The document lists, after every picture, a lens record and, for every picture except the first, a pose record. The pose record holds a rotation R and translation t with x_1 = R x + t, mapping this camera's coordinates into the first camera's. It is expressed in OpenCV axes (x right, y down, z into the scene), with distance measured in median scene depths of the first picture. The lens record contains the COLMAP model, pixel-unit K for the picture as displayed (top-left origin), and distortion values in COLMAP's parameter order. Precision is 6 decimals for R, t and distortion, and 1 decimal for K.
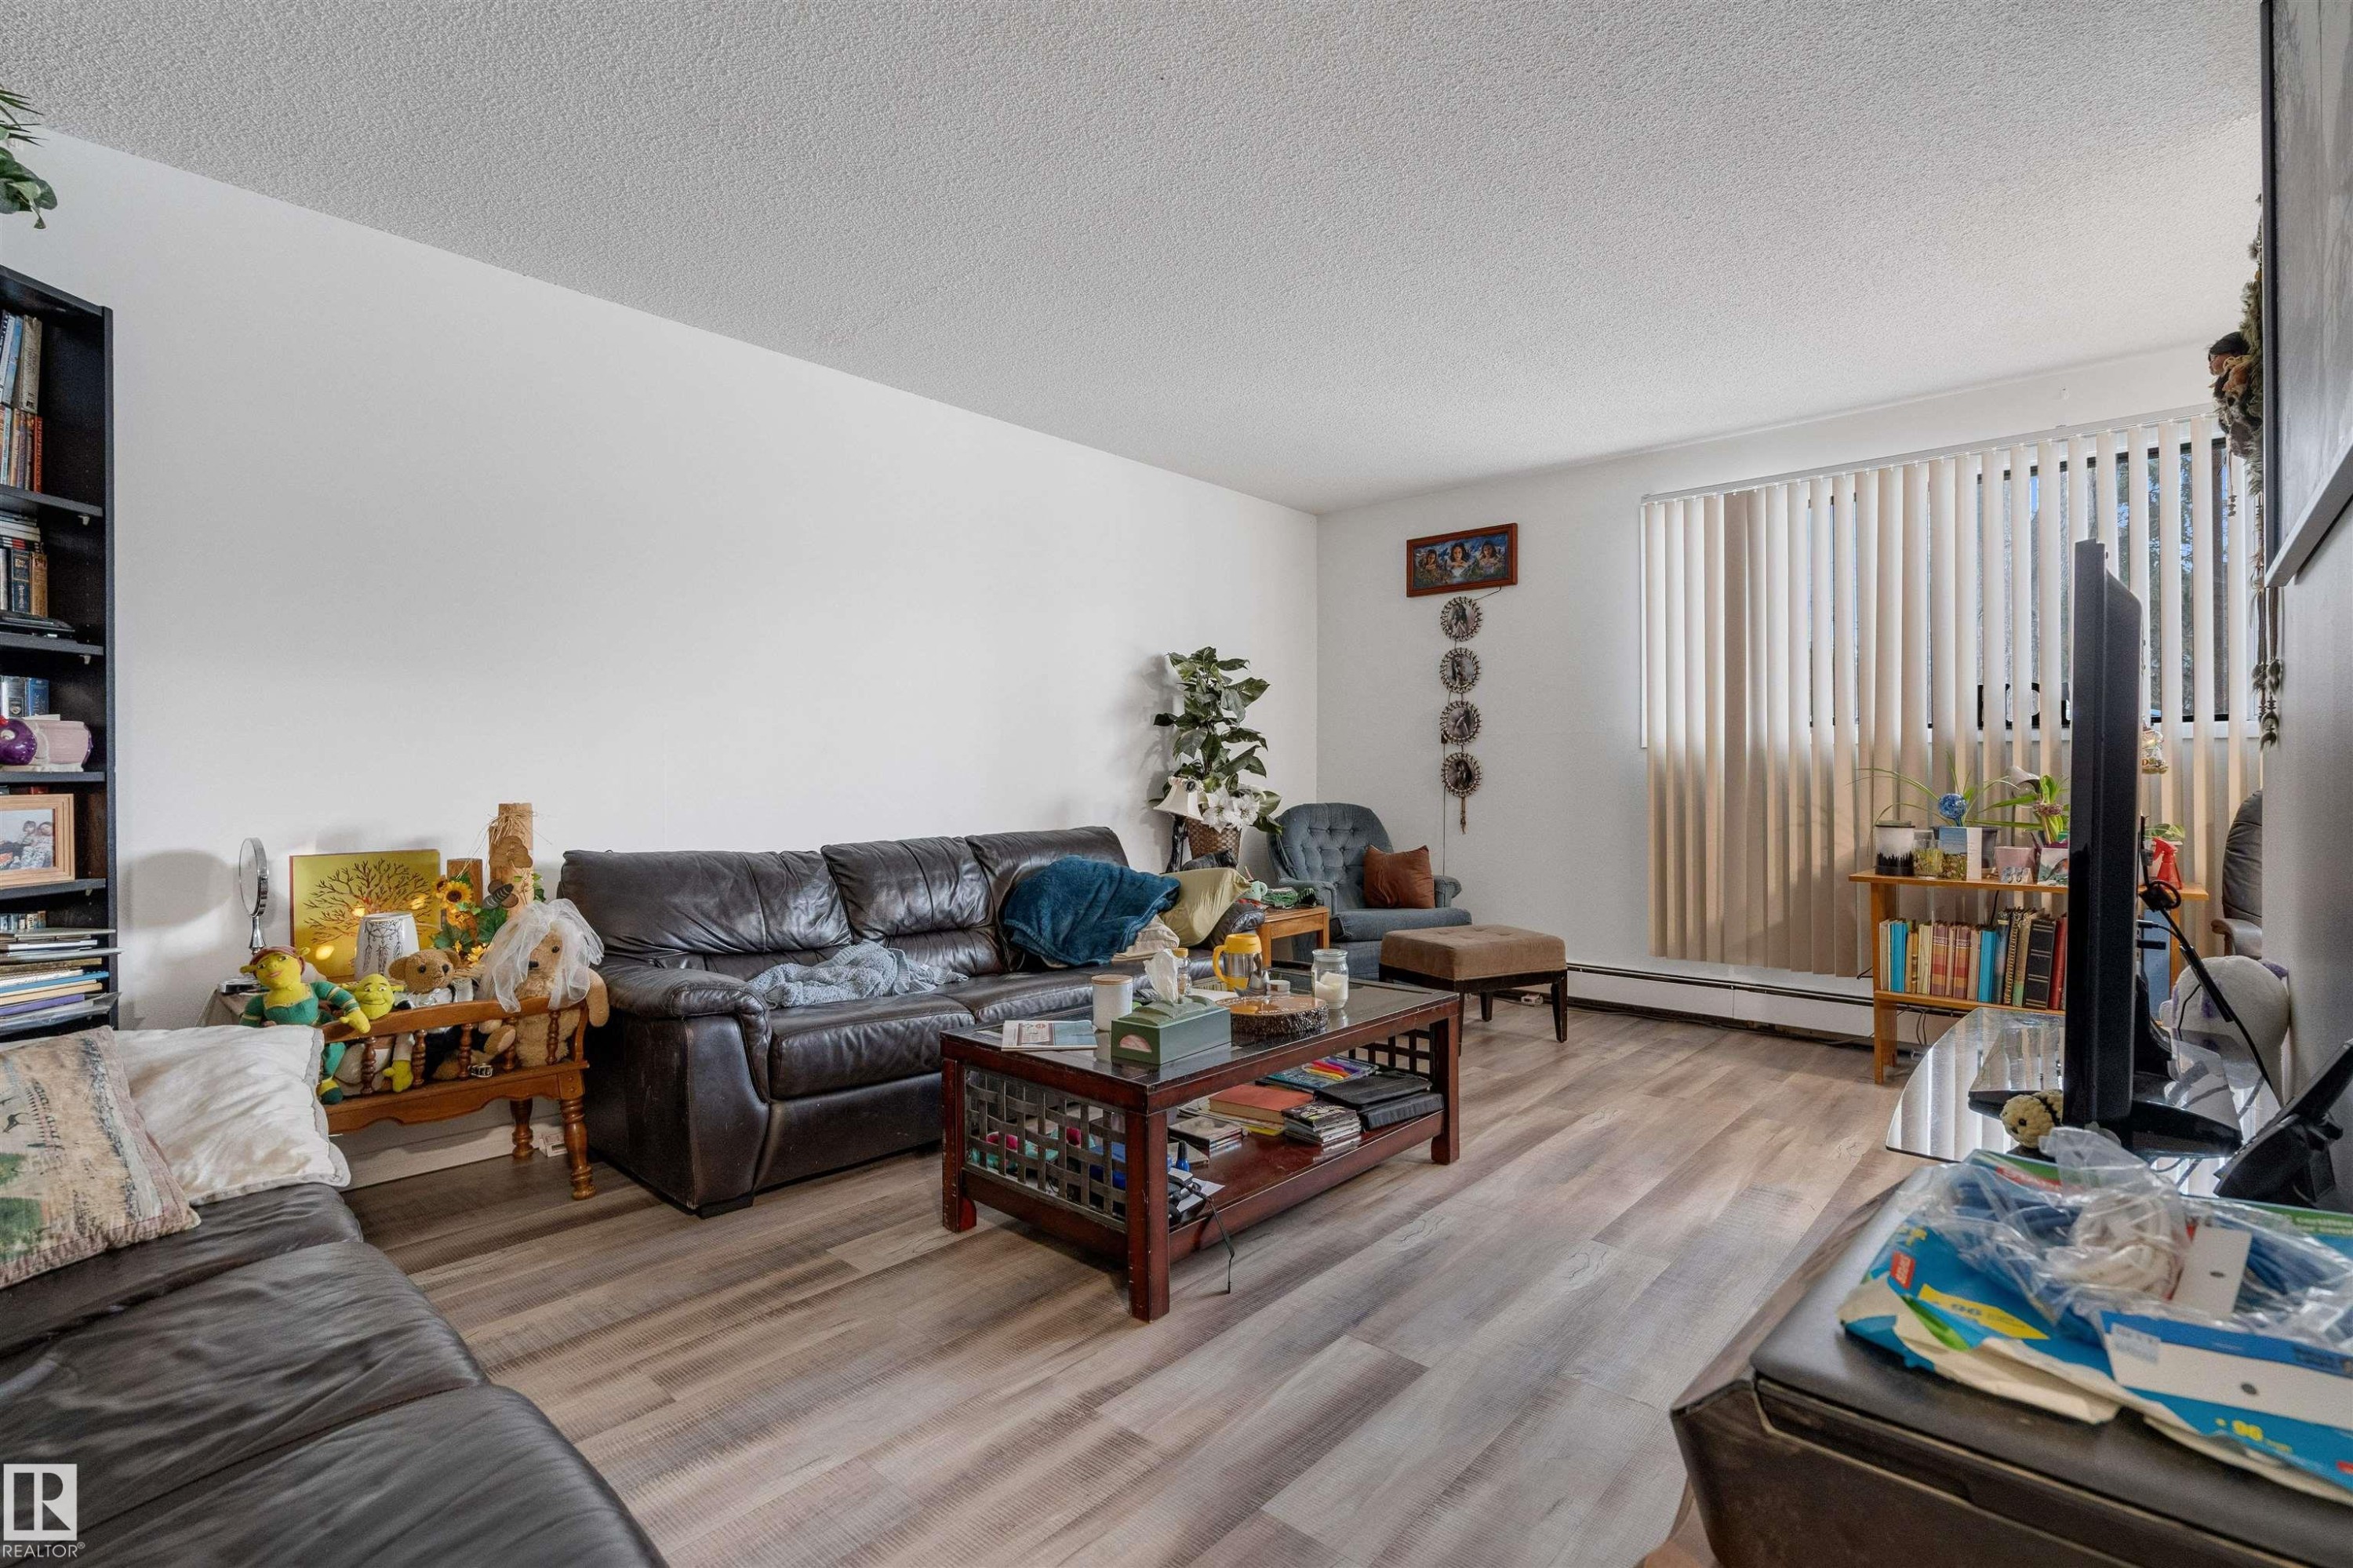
lens RADIAL K [[1068.5, 0, 1204.4], [0, 1068.5, 780.3], [0, 0, 1]] dist [-0.002102, 0.000009]
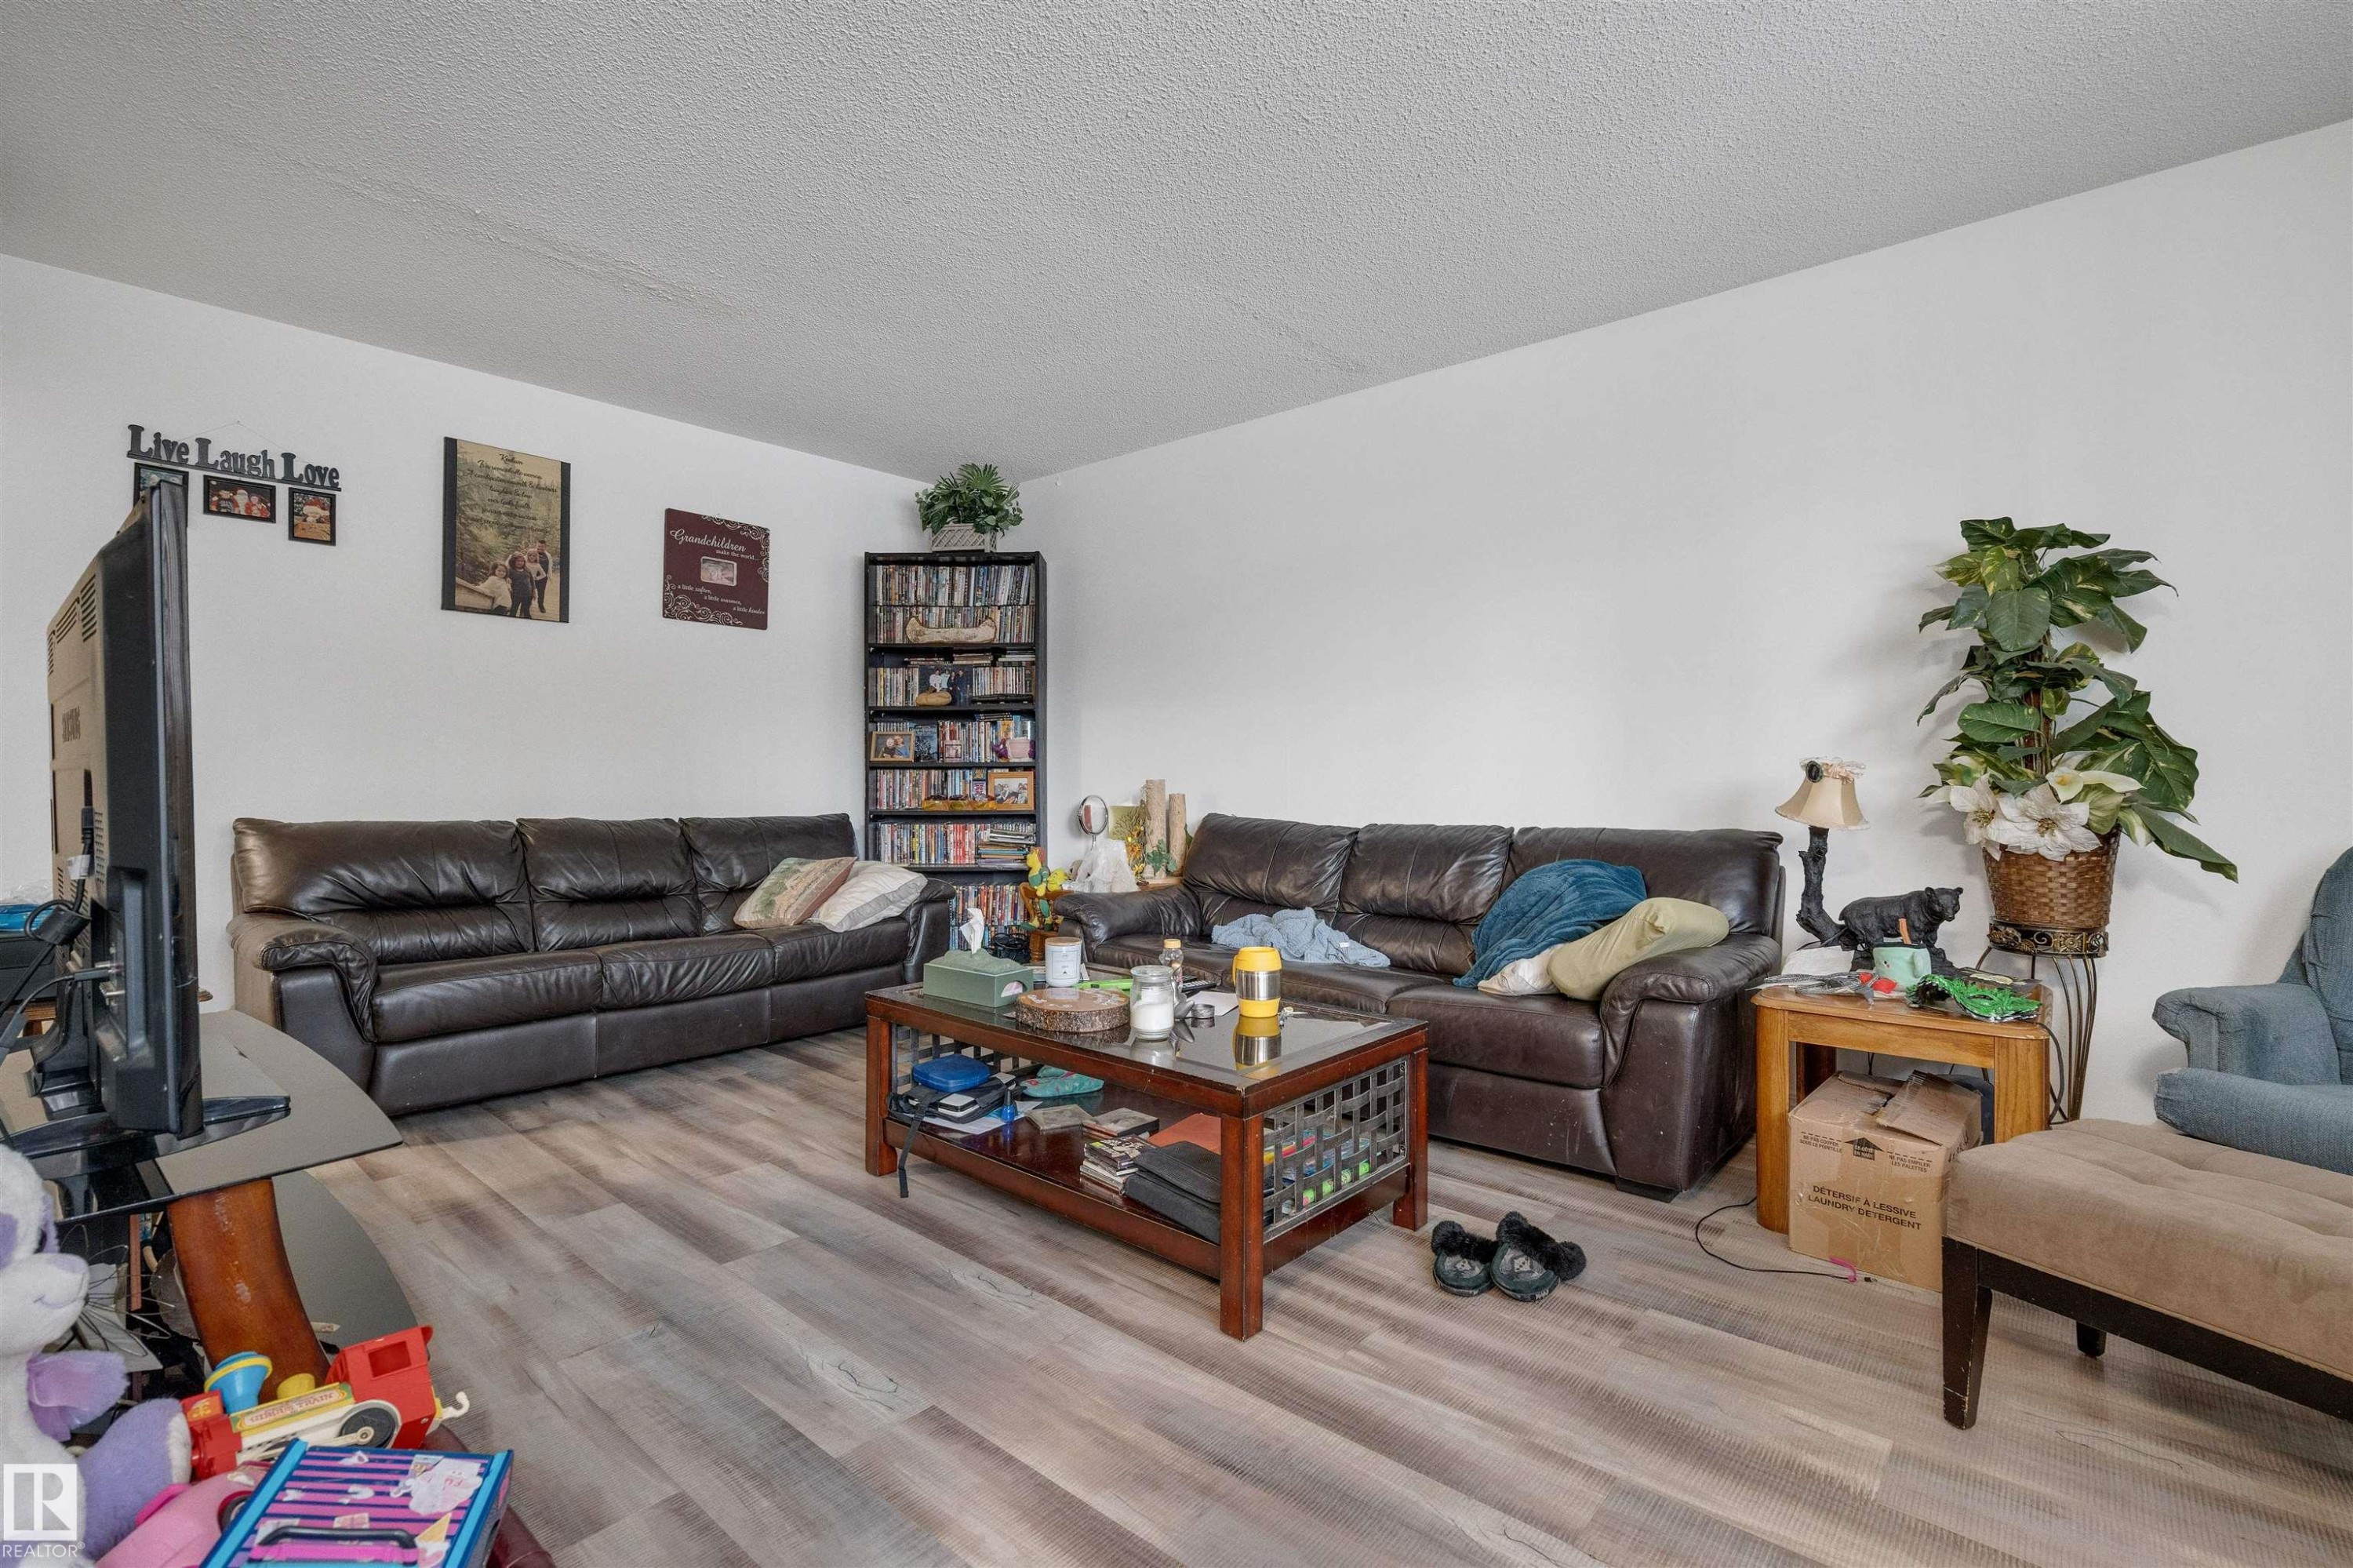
lens RADIAL K [[1068.5, 0, 1204.4], [0, 1068.5, 780.3], [0, 0, 1]] dist [-0.002102, 0.000009]
pose [[0.020090, 0.014367, -0.999695, 1.201743], [0.003811, 0.999888, 0.014447, -0.001845], [0.999791, -0.004100, 0.020033, 1.301171]]
